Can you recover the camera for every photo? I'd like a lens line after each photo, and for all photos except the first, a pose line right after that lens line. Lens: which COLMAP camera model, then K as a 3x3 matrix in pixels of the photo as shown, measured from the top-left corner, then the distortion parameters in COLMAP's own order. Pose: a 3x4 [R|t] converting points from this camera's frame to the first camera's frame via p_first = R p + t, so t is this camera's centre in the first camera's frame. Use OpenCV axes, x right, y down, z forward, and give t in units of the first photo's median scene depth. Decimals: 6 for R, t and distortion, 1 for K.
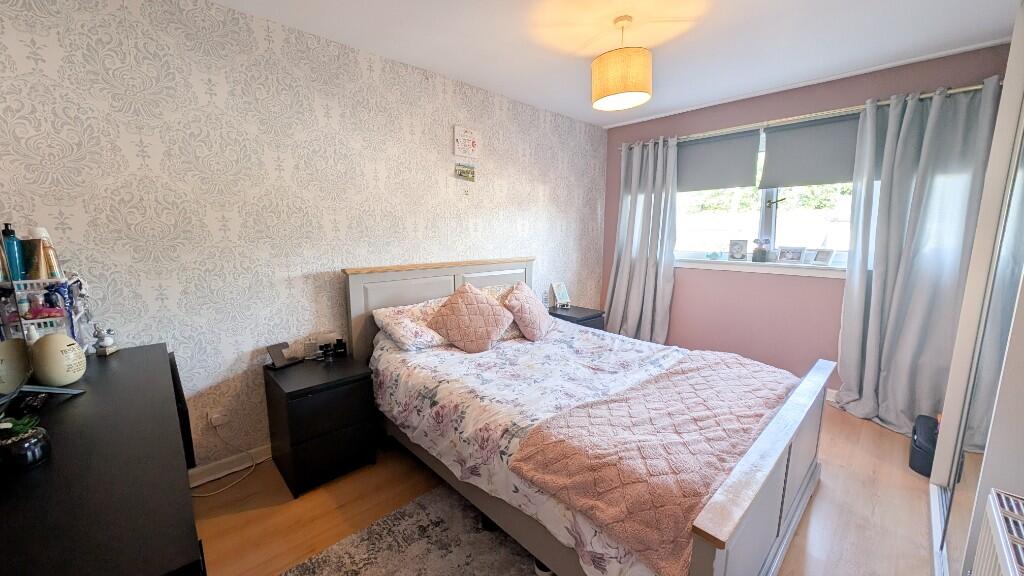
lens RADIAL K [[384.3, 0, 507.2], [0, 384.3, 284.7], [0, 0, 1]] dist [-0.002132, -0.000272]
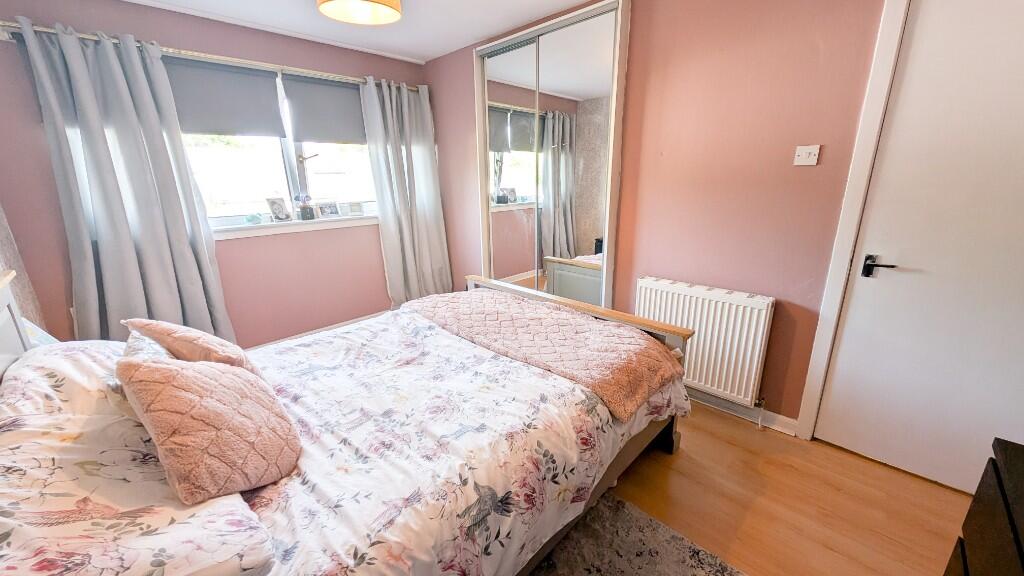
lens RADIAL K [[384.3, 0, 512.7], [0, 384.3, 291.6], [0, 0, 1]] dist [-0.002132, -0.000272]
pose [[-0.049665, -0.292142, 0.955085, -0.425370], [0.154880, 0.942444, 0.296329, -0.110874], [-0.986684, 0.162640, -0.001560, 0.592643]]
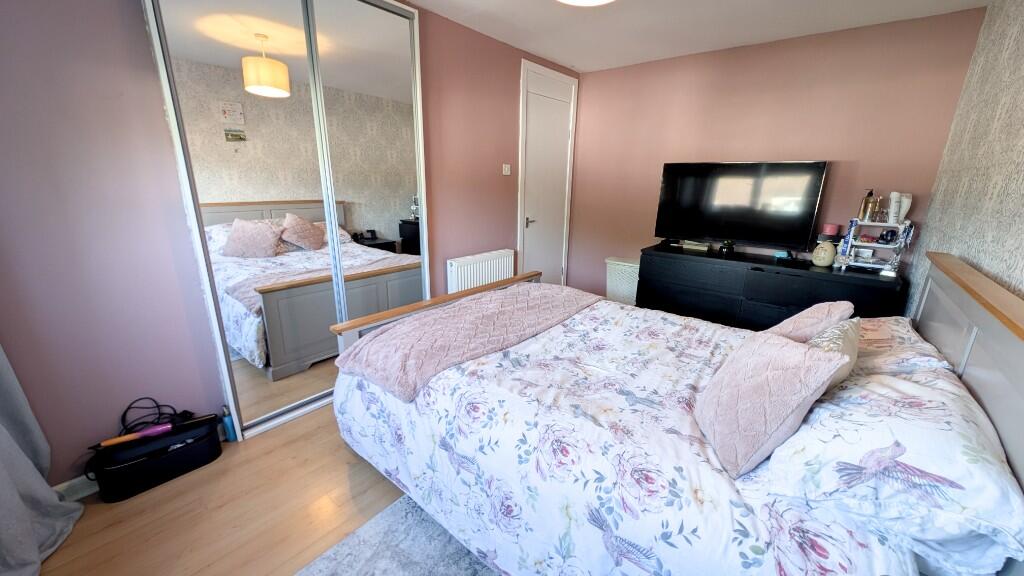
lens RADIAL K [[384.3, 0, 512.9], [0, 384.3, 289.2], [0, 0, 1]] dist [-0.002132, -0.000272]
pose [[-0.991483, 0.019636, -0.128744, 0.379756], [-0.034244, 0.914473, 0.403196, -0.204251], [0.125650, 0.404171, -0.906012, 1.322130]]
